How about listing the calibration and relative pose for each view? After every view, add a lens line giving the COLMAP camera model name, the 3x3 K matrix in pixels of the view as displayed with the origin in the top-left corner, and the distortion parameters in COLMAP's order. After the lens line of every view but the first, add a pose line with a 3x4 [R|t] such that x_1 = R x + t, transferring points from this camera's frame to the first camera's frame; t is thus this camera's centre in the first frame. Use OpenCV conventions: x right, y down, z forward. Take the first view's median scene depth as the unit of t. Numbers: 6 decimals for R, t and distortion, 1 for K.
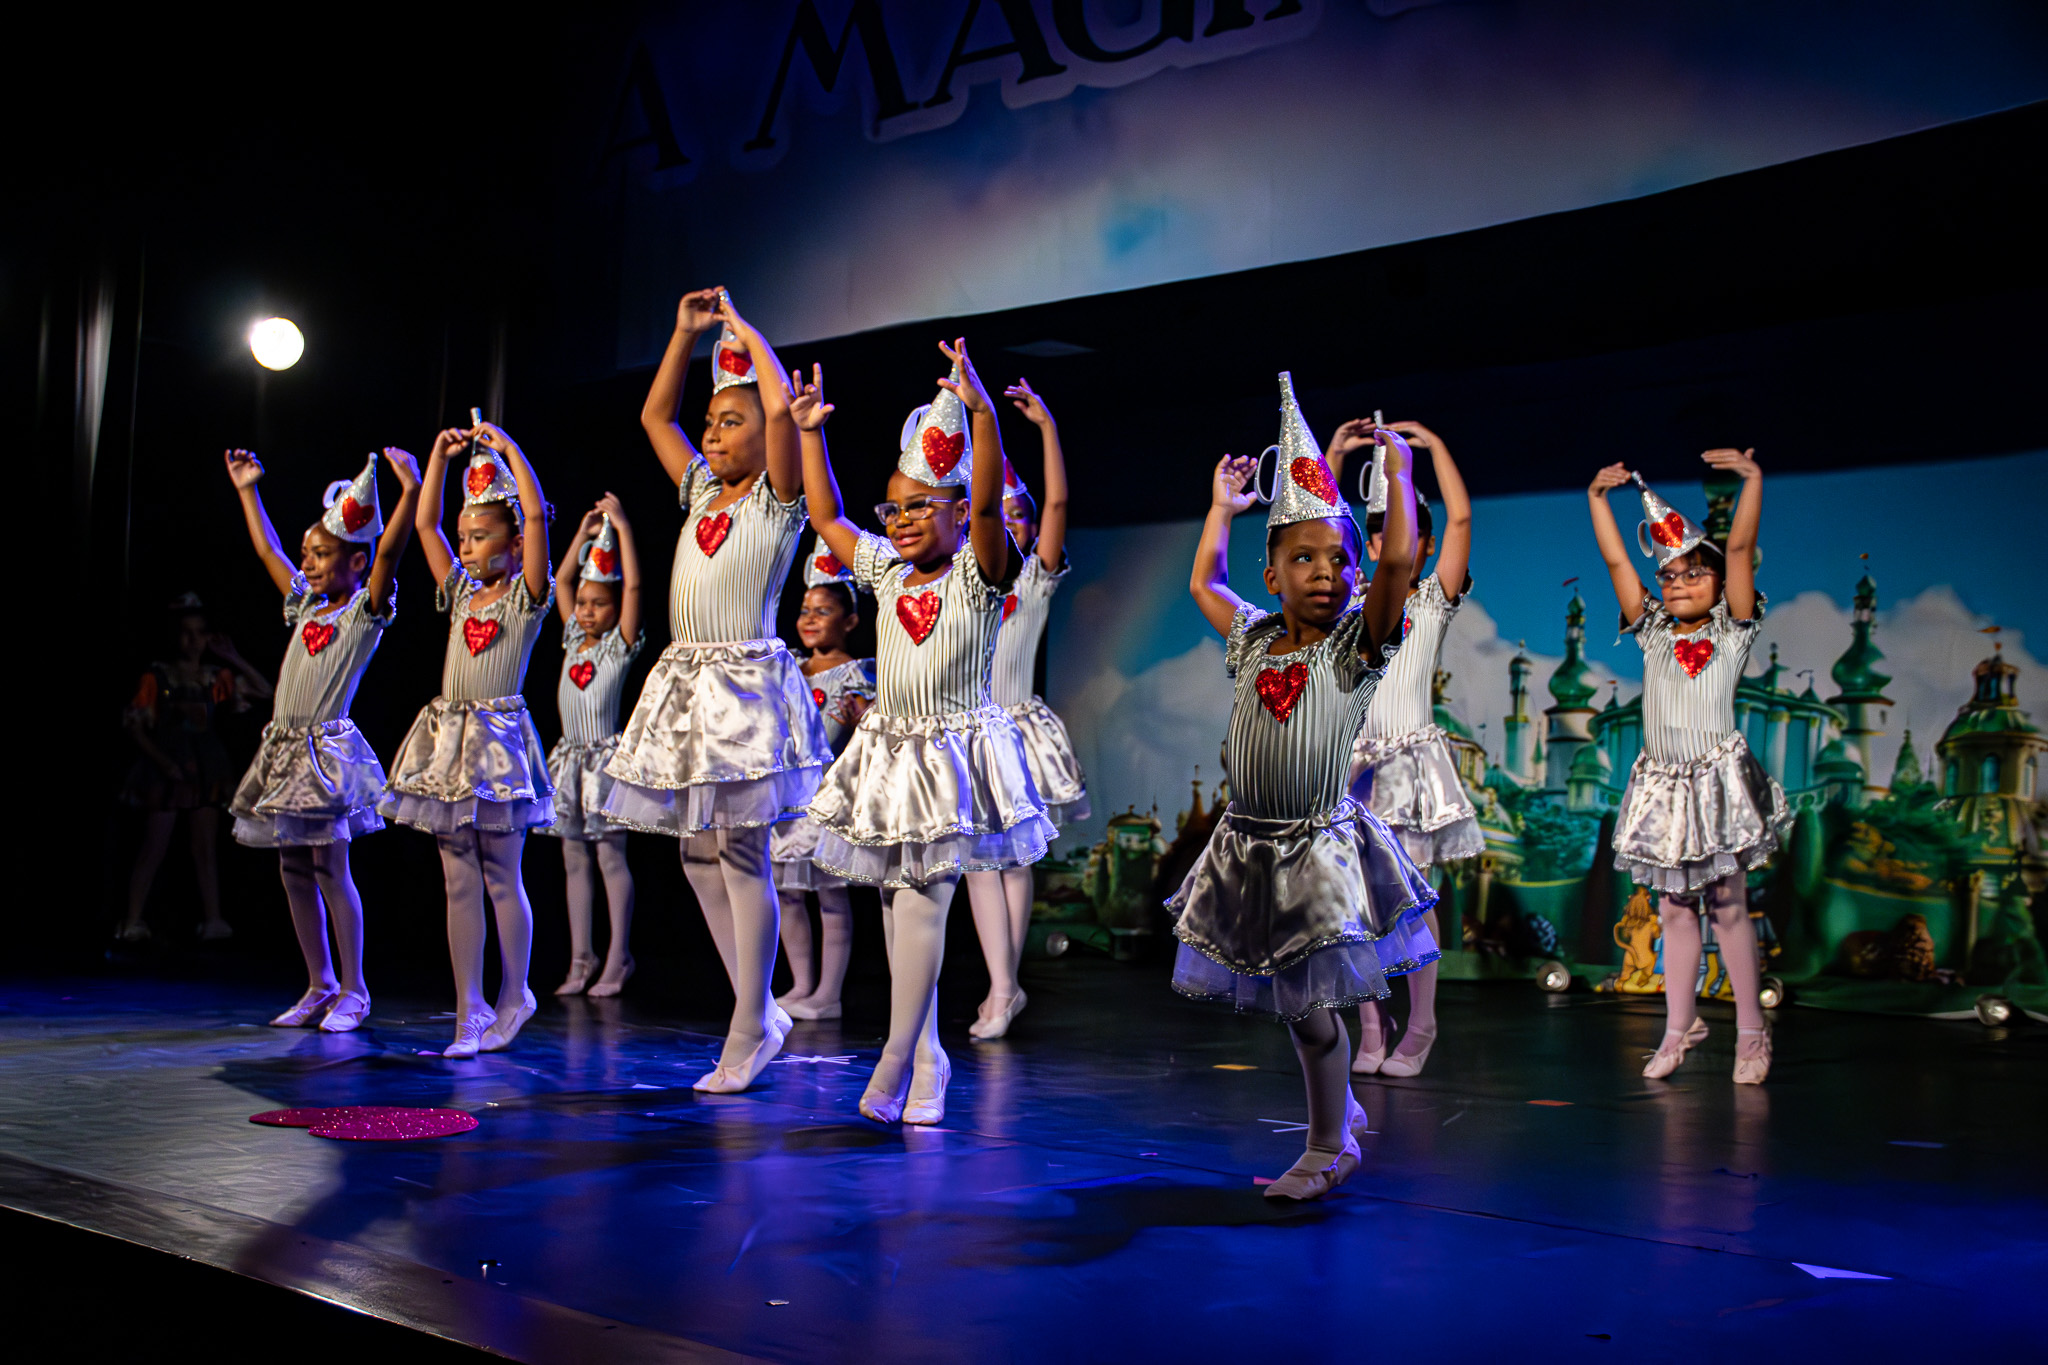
lens RADIAL K [[2372.2, 0, 979.0], [0, 2372.2, 698.5], [0, 0, 1]] dist [0.045516, 0.000000]
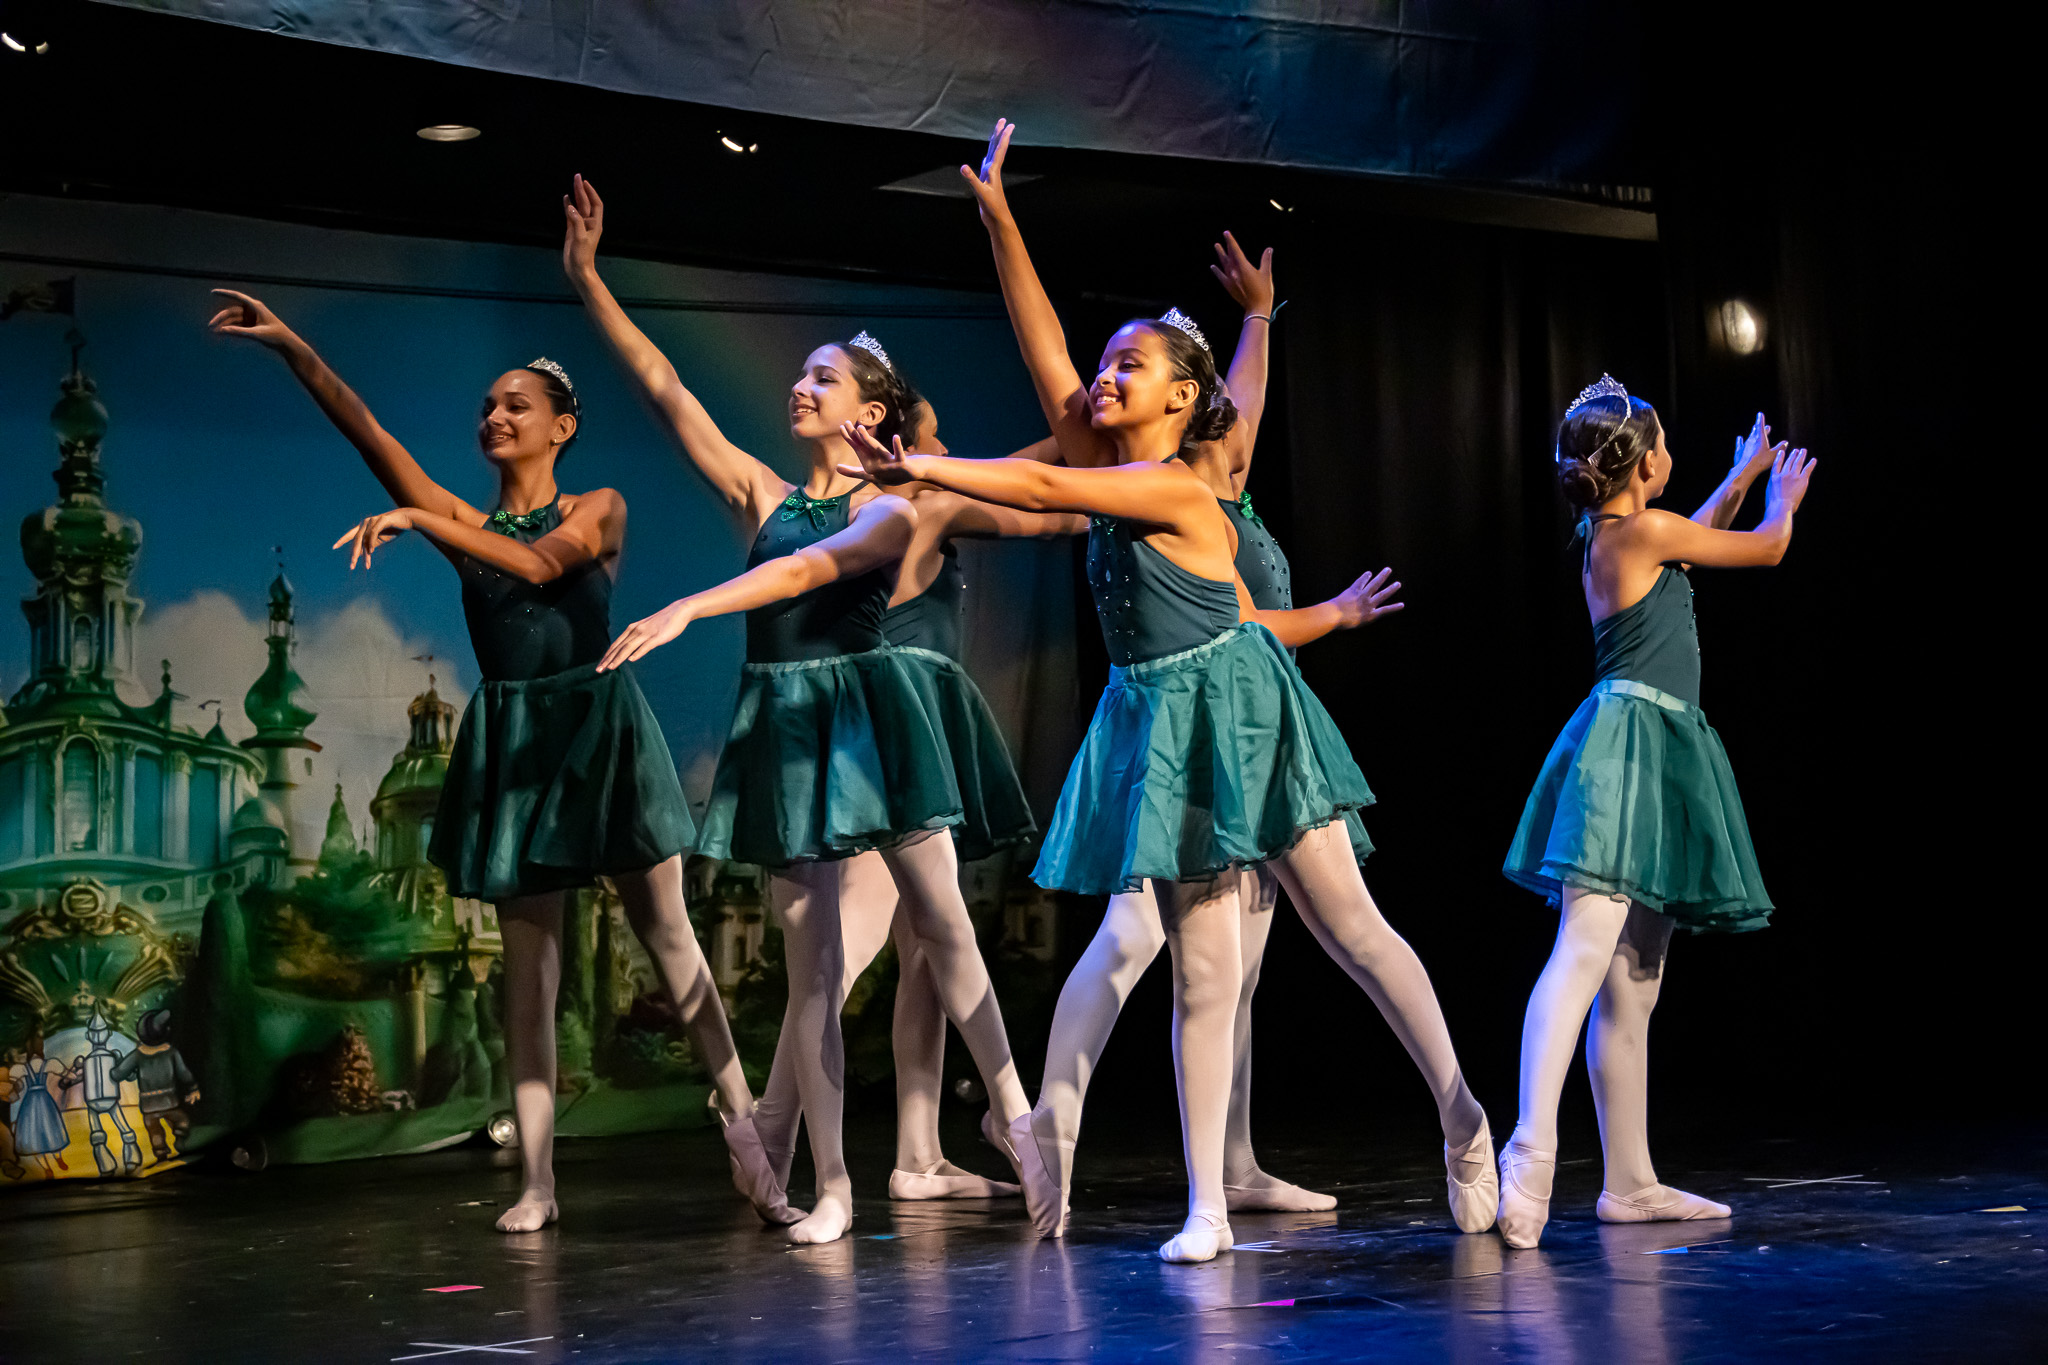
lens RADIAL K [[3773.9, 0, 1029.2], [0, 3773.9, 697.9], [0, 0, 1]] dist [0.286610, 0.000000]
pose [[0.075291, 0.030141, 0.996706, -0.799502], [-0.011743, 0.999501, -0.029339, 0.018788], [-0.997092, -0.009495, 0.075608, 0.683111]]
